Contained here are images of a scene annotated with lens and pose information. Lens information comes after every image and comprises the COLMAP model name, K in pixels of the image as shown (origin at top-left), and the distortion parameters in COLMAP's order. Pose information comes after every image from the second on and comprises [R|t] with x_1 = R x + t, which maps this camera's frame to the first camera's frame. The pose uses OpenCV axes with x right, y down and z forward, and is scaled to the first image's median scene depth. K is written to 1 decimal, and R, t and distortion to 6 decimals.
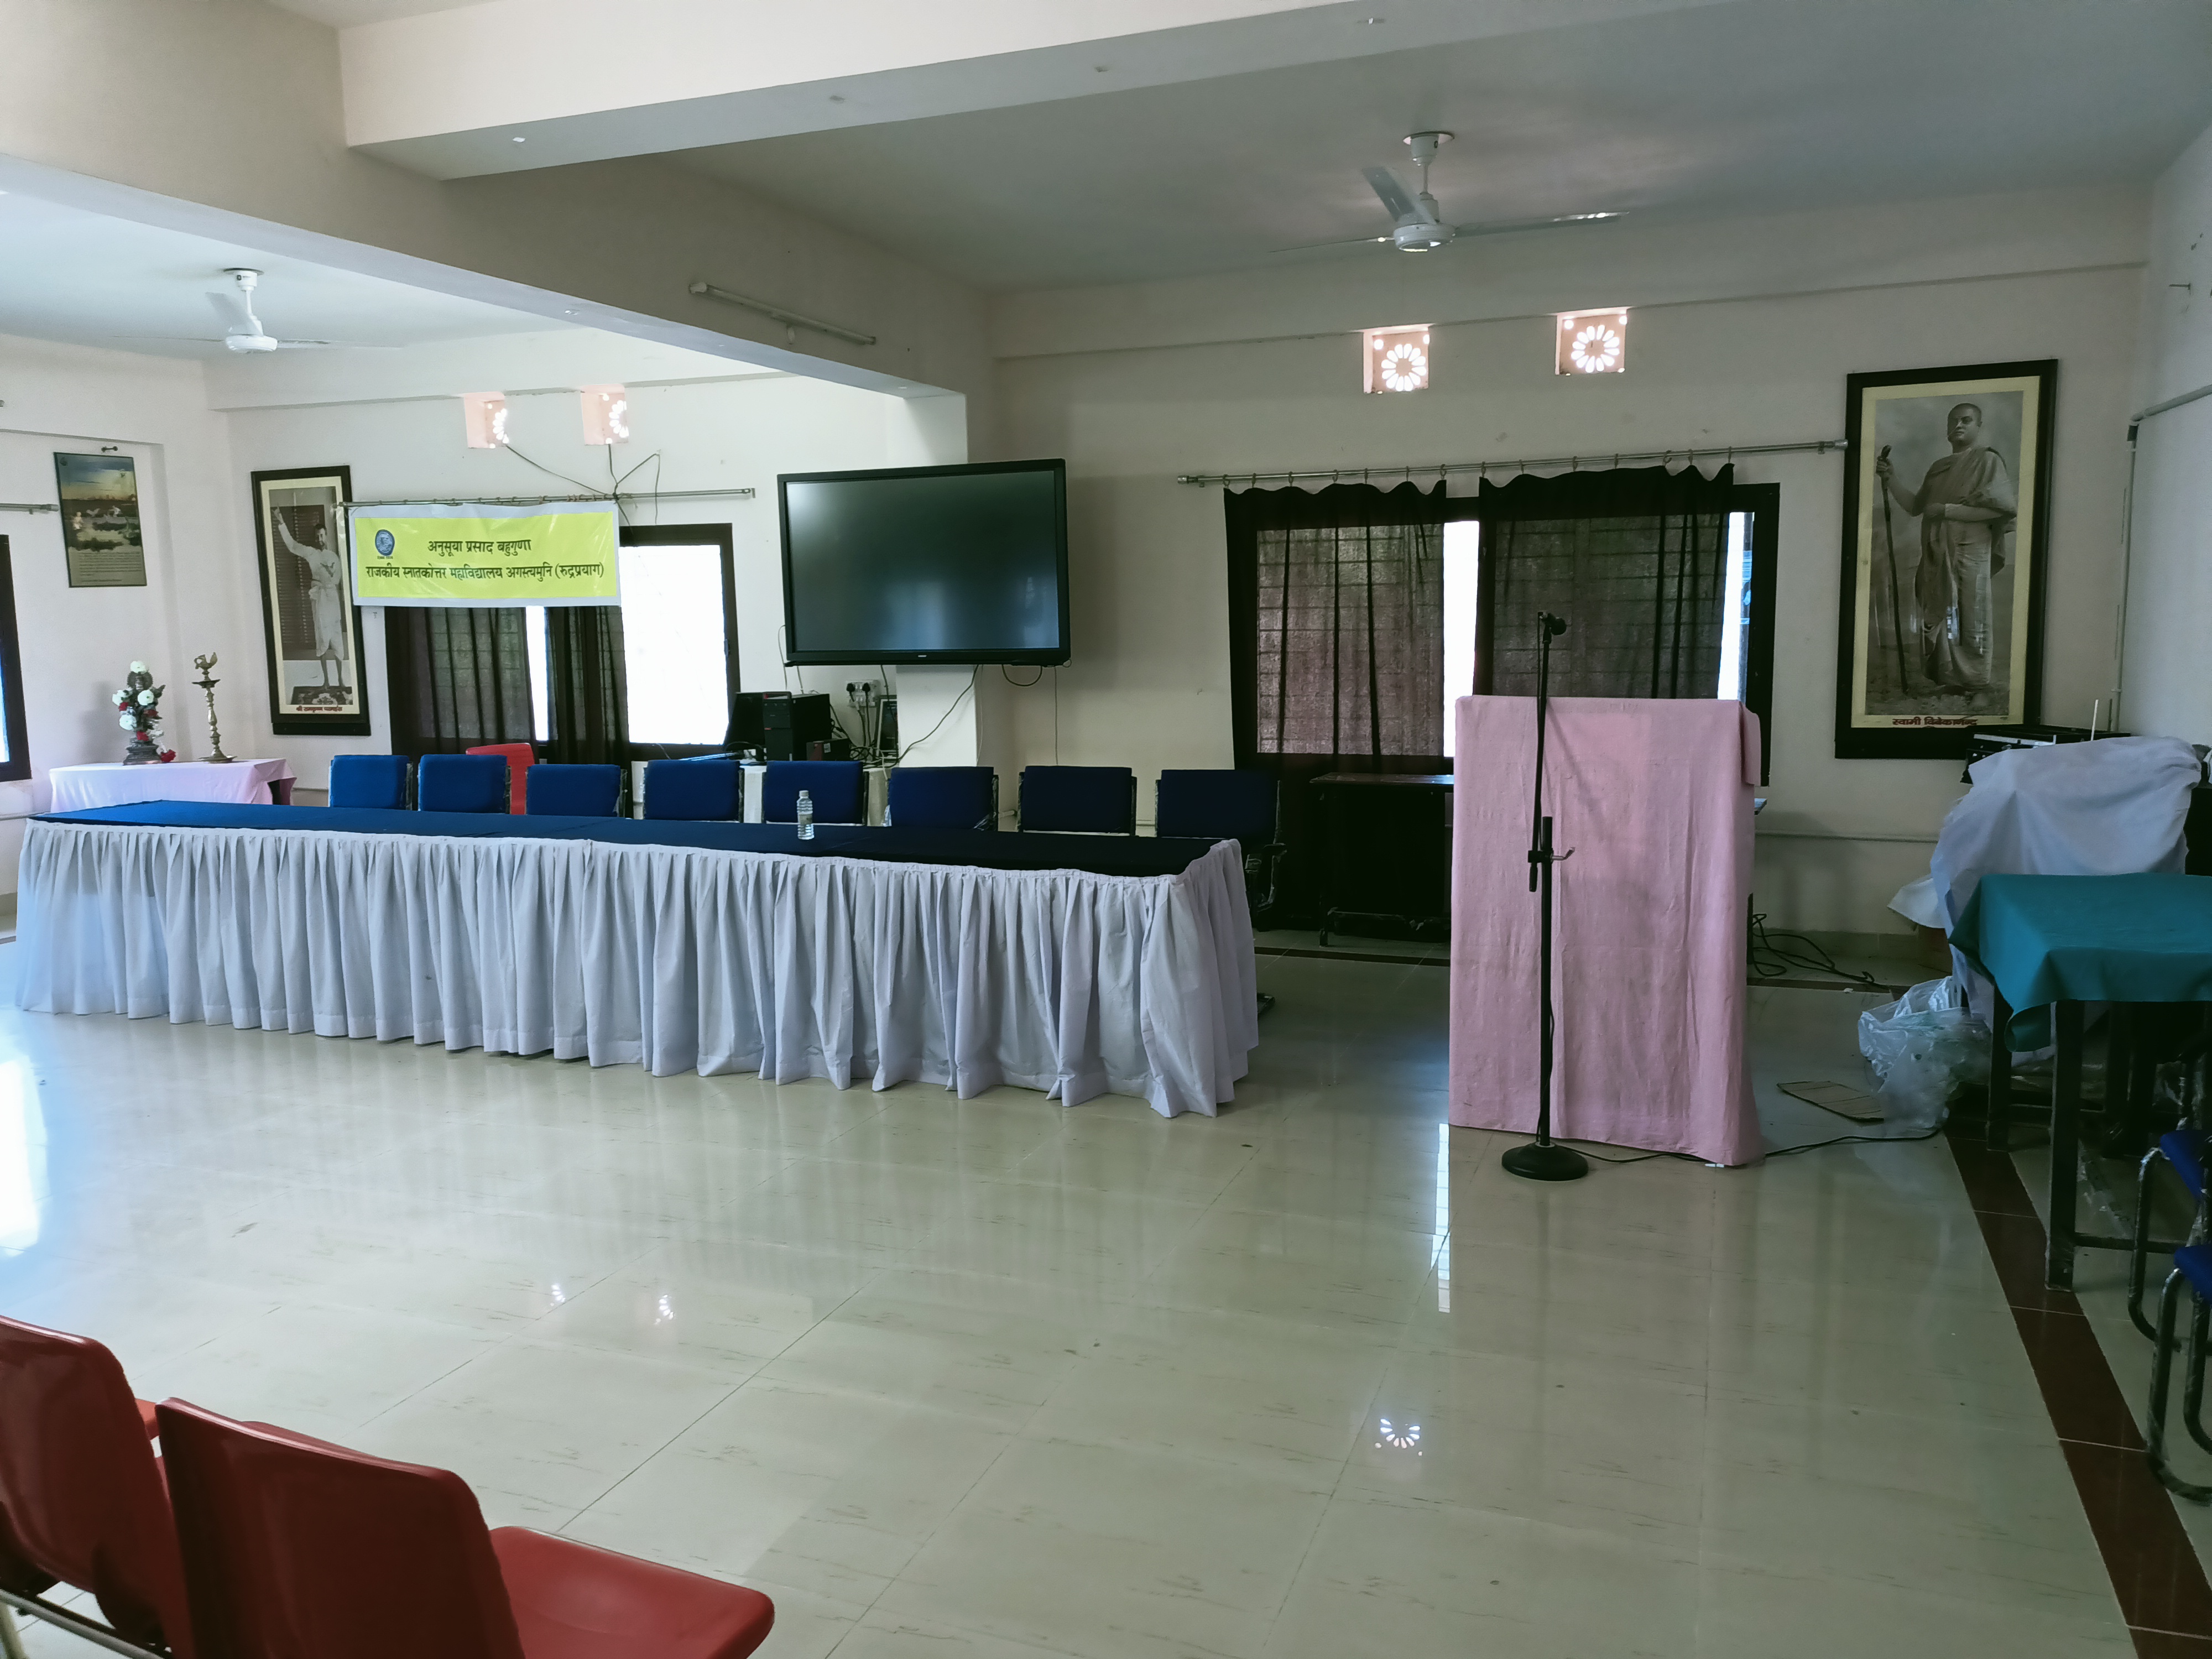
lens RADIAL K [[1671.2, 0, 1104.3], [0, 1671.2, 815.3], [0, 0, 1]] dist [0.035303, -0.008863]
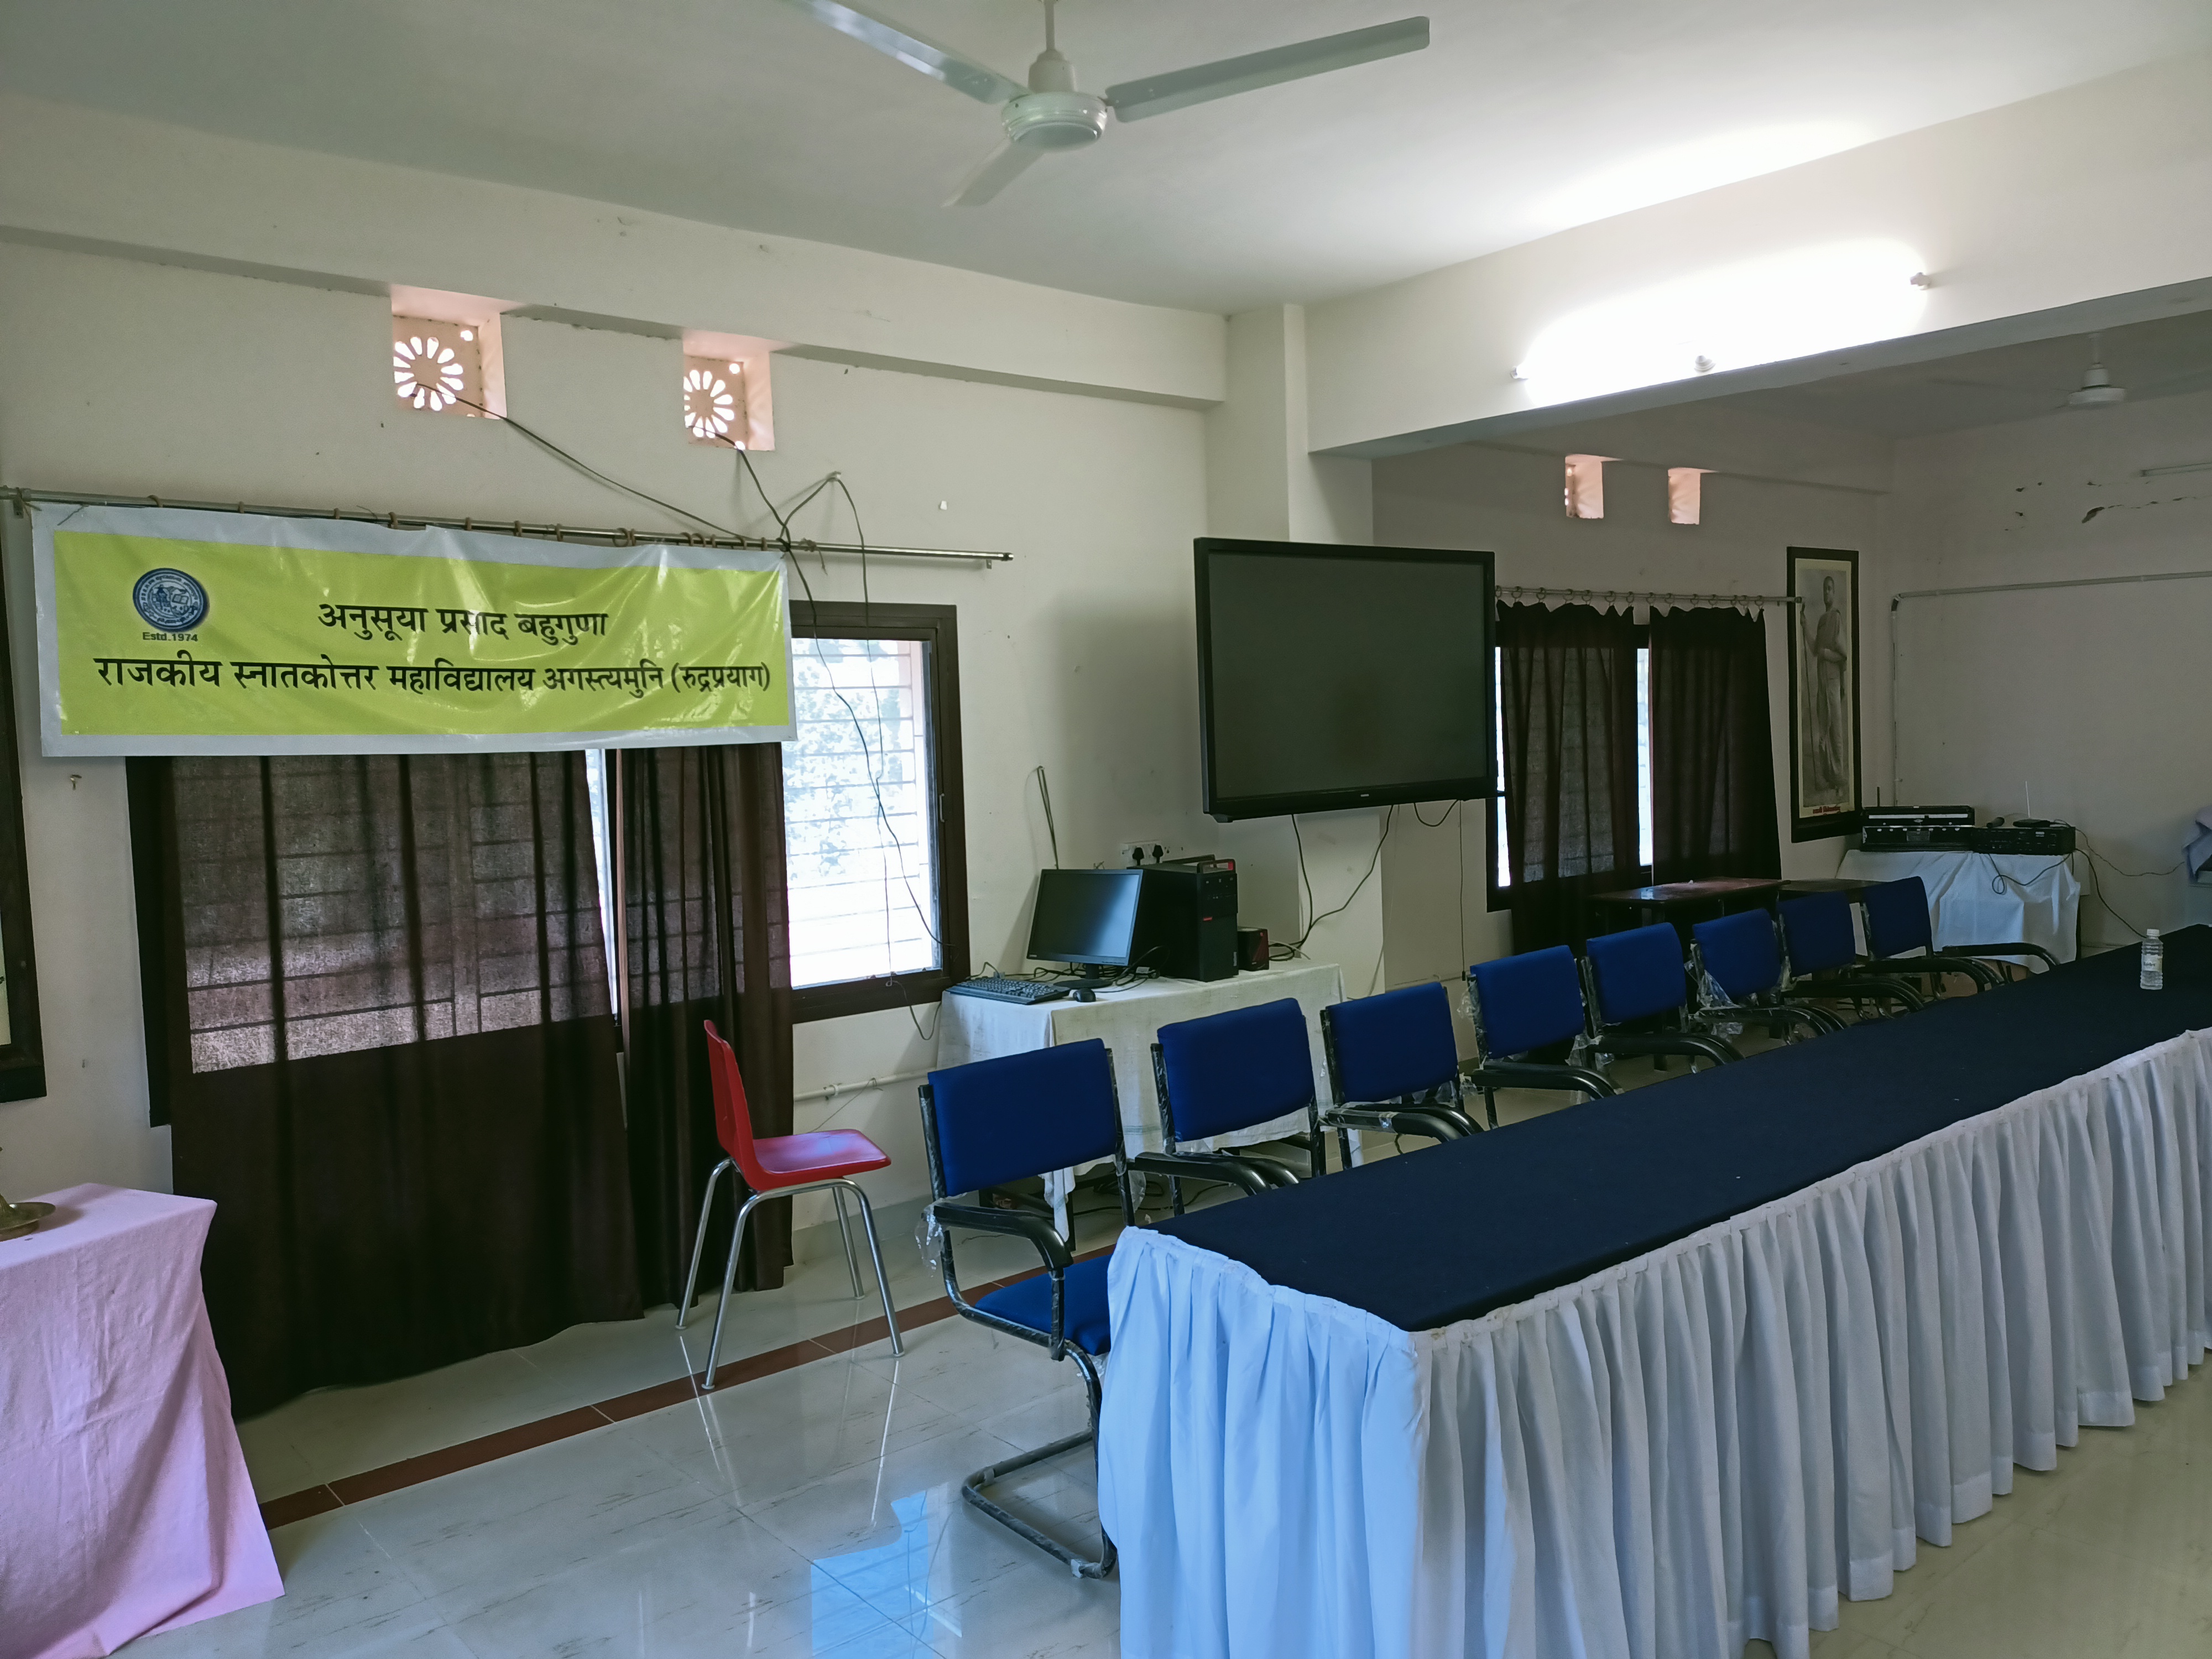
lens RADIAL K [[1671.2, 0, 1105.4], [0, 1671.2, 845.5], [0, 0, 1]] dist [0.035303, -0.008863]
pose [[0.472153, -0.055125, 0.879791, -0.722331], [0.148551, 0.988745, -0.017771, -0.066221], [-0.868910, 0.139084, 0.475028, 0.653310]]
